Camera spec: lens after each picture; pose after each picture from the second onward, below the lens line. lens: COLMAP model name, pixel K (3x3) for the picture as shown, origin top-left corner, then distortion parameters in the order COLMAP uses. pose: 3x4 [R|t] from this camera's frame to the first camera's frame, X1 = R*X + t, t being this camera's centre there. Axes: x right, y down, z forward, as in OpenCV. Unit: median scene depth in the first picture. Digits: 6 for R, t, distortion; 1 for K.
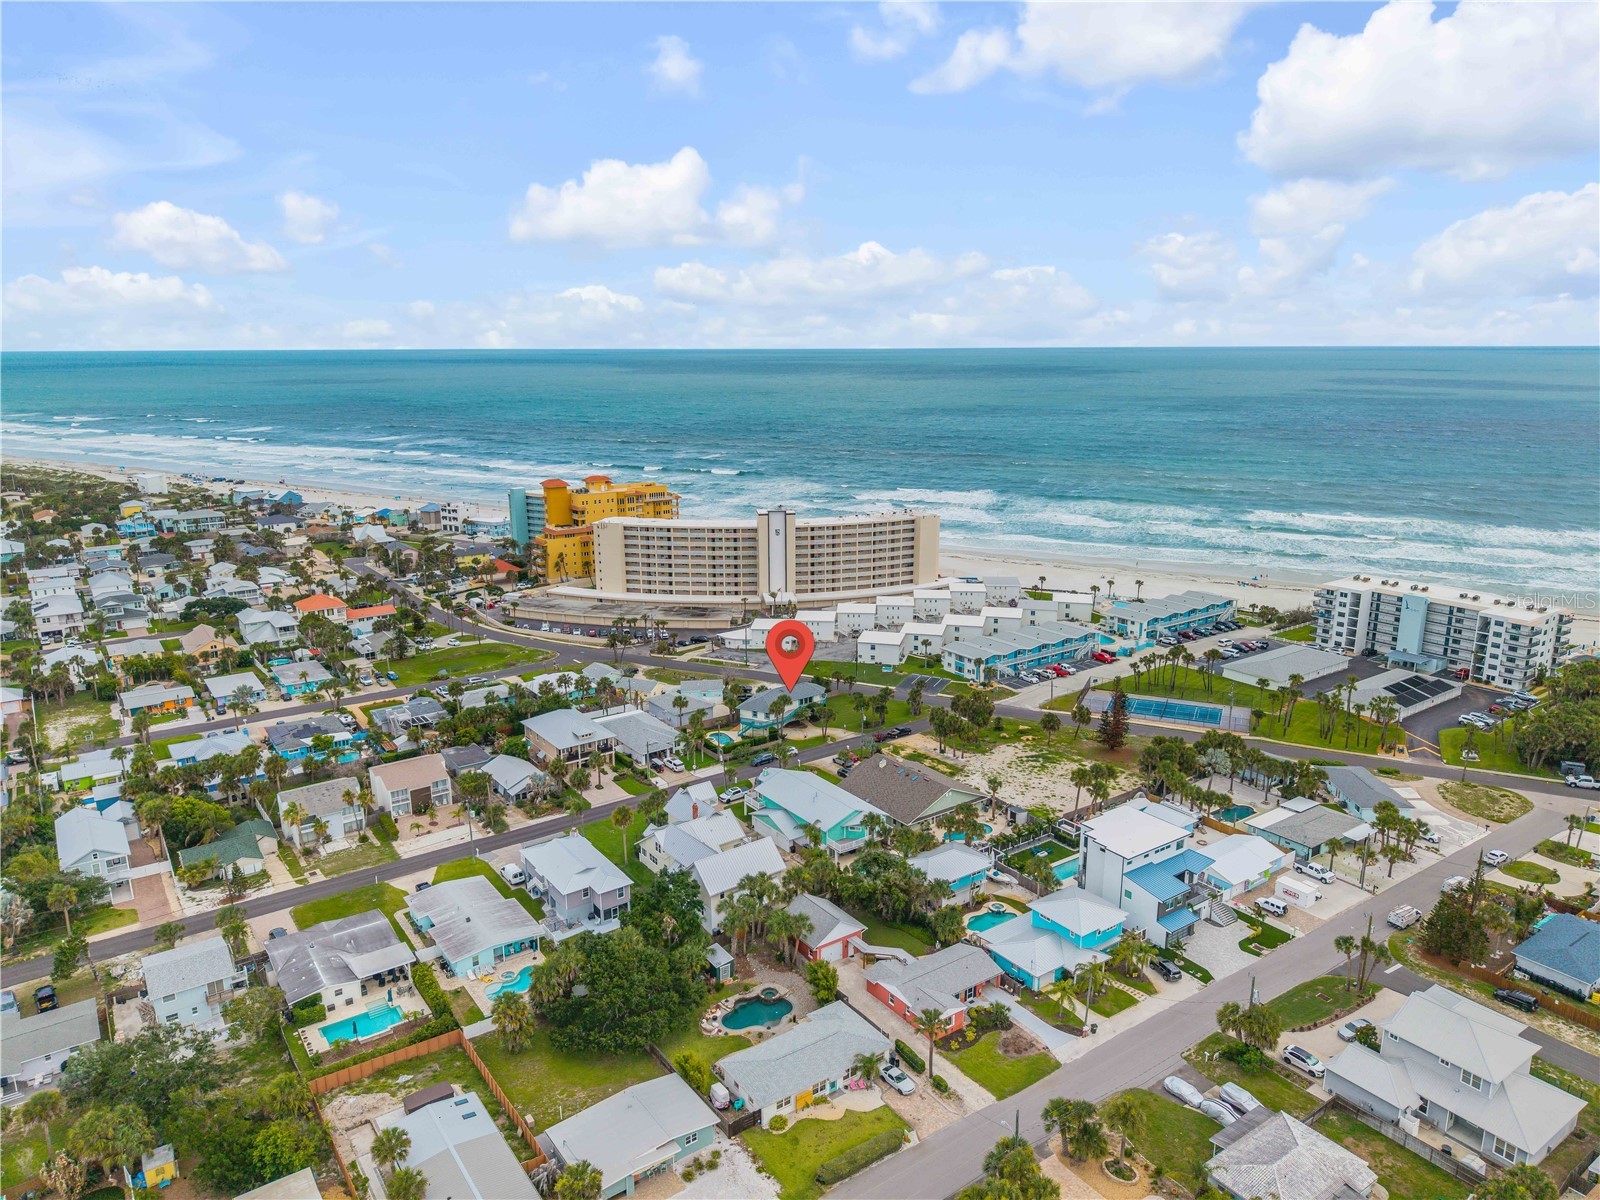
lens RADIAL K [[1071.0, 0, 800.0], [0, 1071.0, 600.0], [0, 0, 1]] dist [0.100596, -0.147852]
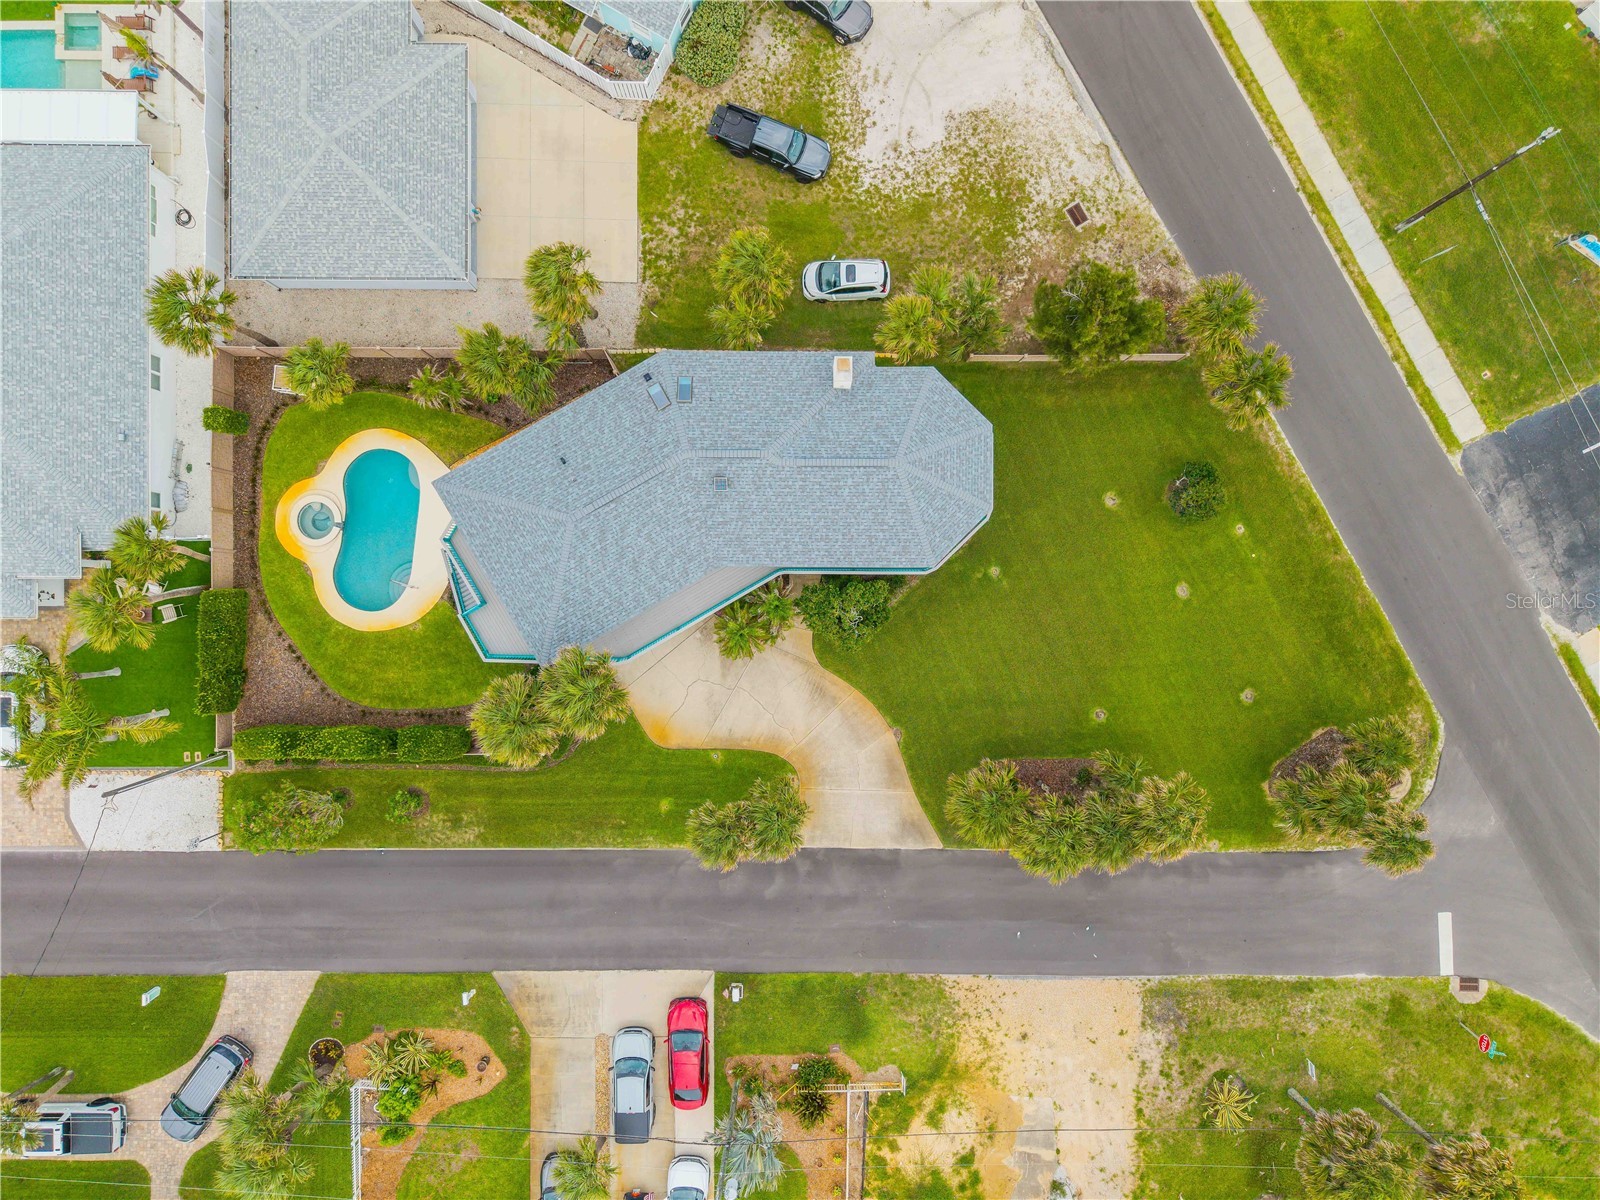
lens RADIAL K [[1073.4, 0, 798.6], [0, 1073.4, 613.8], [0, 0, 1]] dist [0.001849, 0.000188]
pose [[0.810914, 0.585087, 0.009635, 0.005066], [-0.142709, 0.181770, 0.972931, -0.077620], [0.567497, -0.790338, 0.230897, 0.782920]]
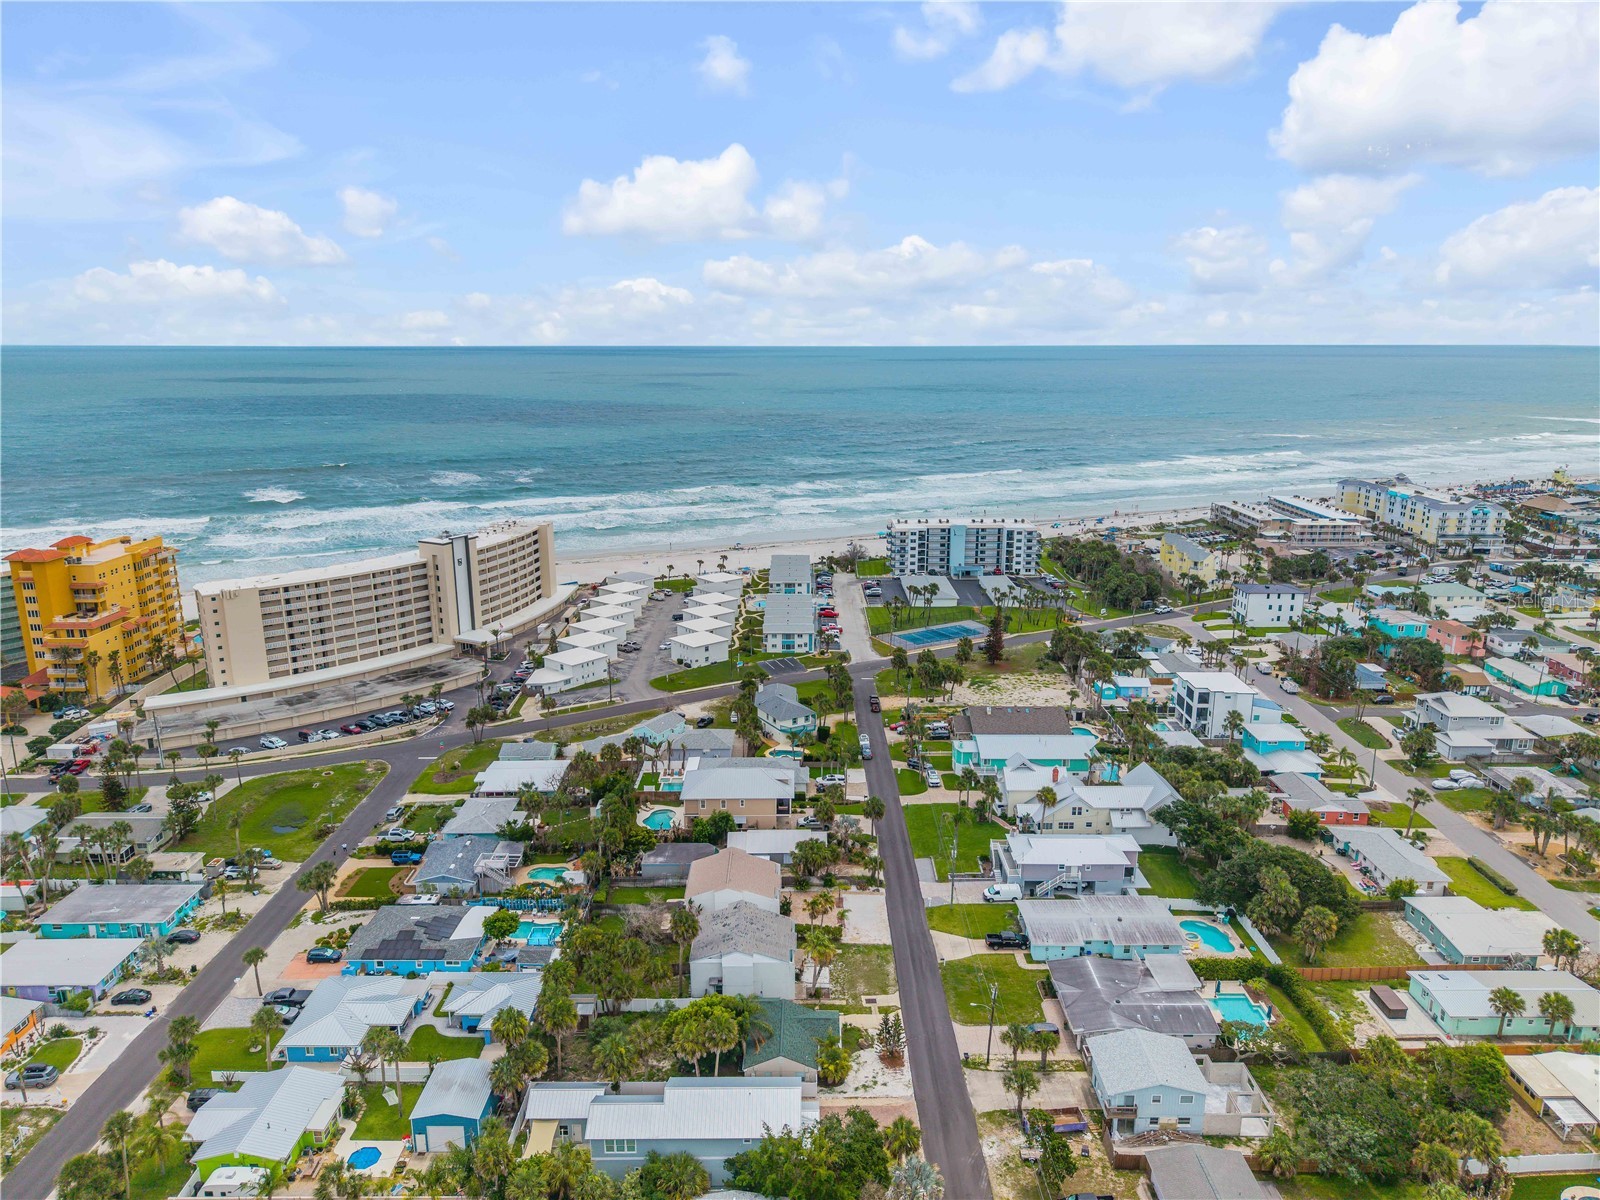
lens RADIAL K [[1052.6, 0, 798.4], [0, 1052.6, 641.4], [0, 0, 1]] dist [0.015342, -0.004800]
pose [[0.579691, -0.216898, 0.785439, -0.617519], [0.191047, 0.973232, 0.127755, -0.067168], [-0.792124, 0.075997, 0.605611, 0.336957]]
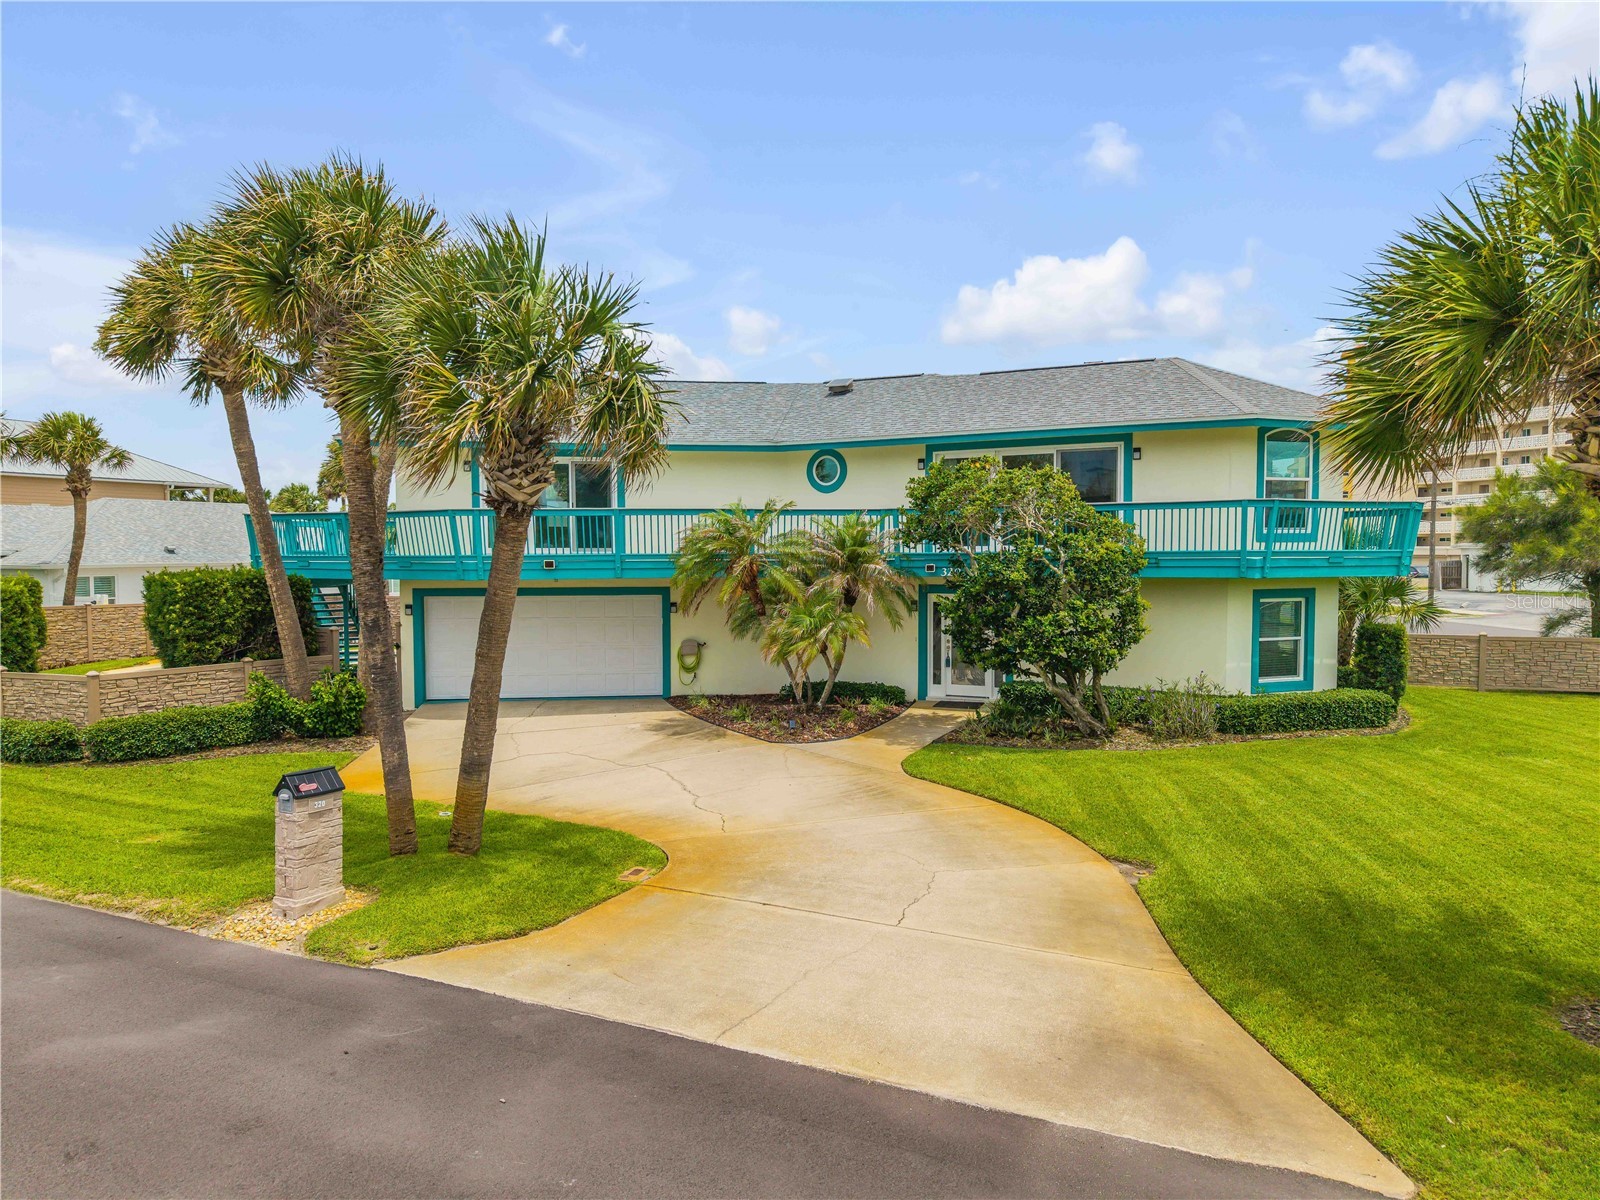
lens RADIAL K [[1073.4, 0, 798.6], [0, 1073.4, 613.8], [0, 0, 1]] dist [0.001849, 0.000188]
pose [[0.500428, 0.052587, -0.864180, 0.060633], [-0.206707, 0.976545, -0.060275, 0.093469], [0.840741, 0.208795, 0.499560, 0.784333]]
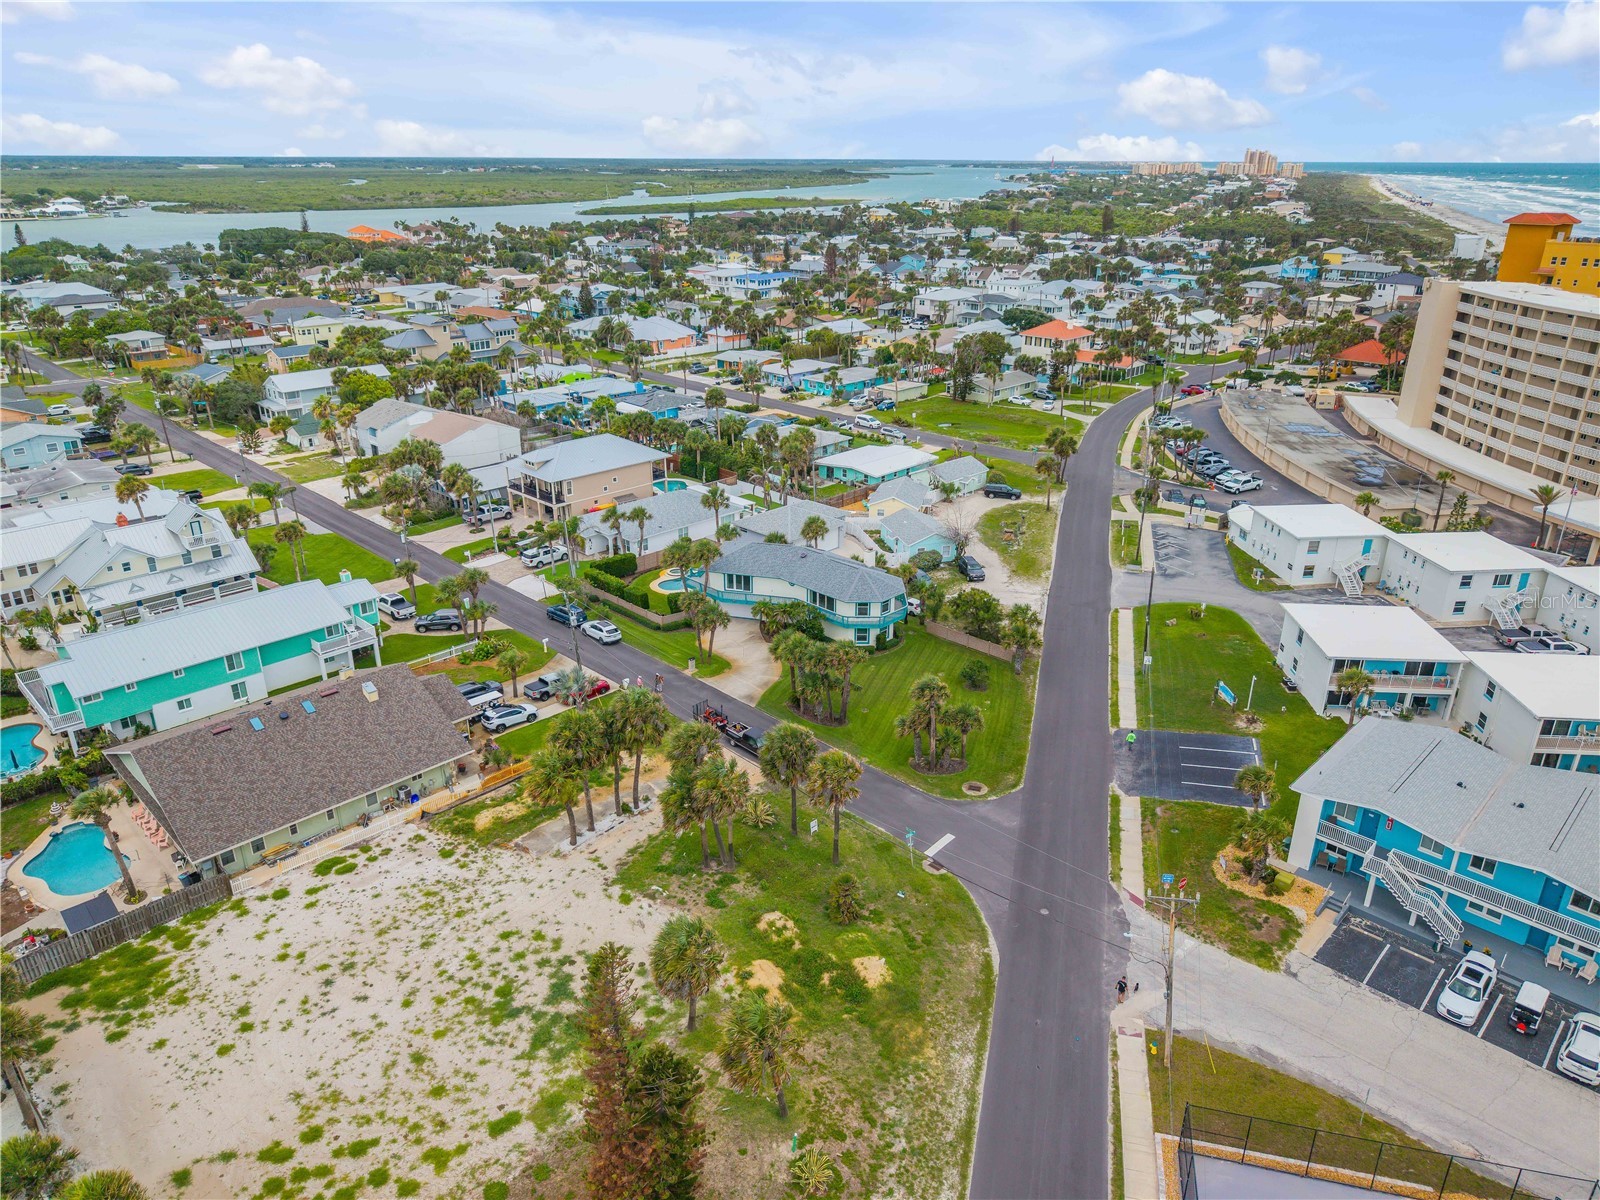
lens RADIAL K [[1071.0, 0, 800.0], [0, 1071.0, 600.0], [0, 0, 1]] dist [0.100596, -0.147852]
pose [[0.166541, 0.380222, -0.909778, 0.339895], [-0.233052, 0.911700, 0.338364, -0.044710], [0.958098, 0.155674, 0.240447, 0.736131]]
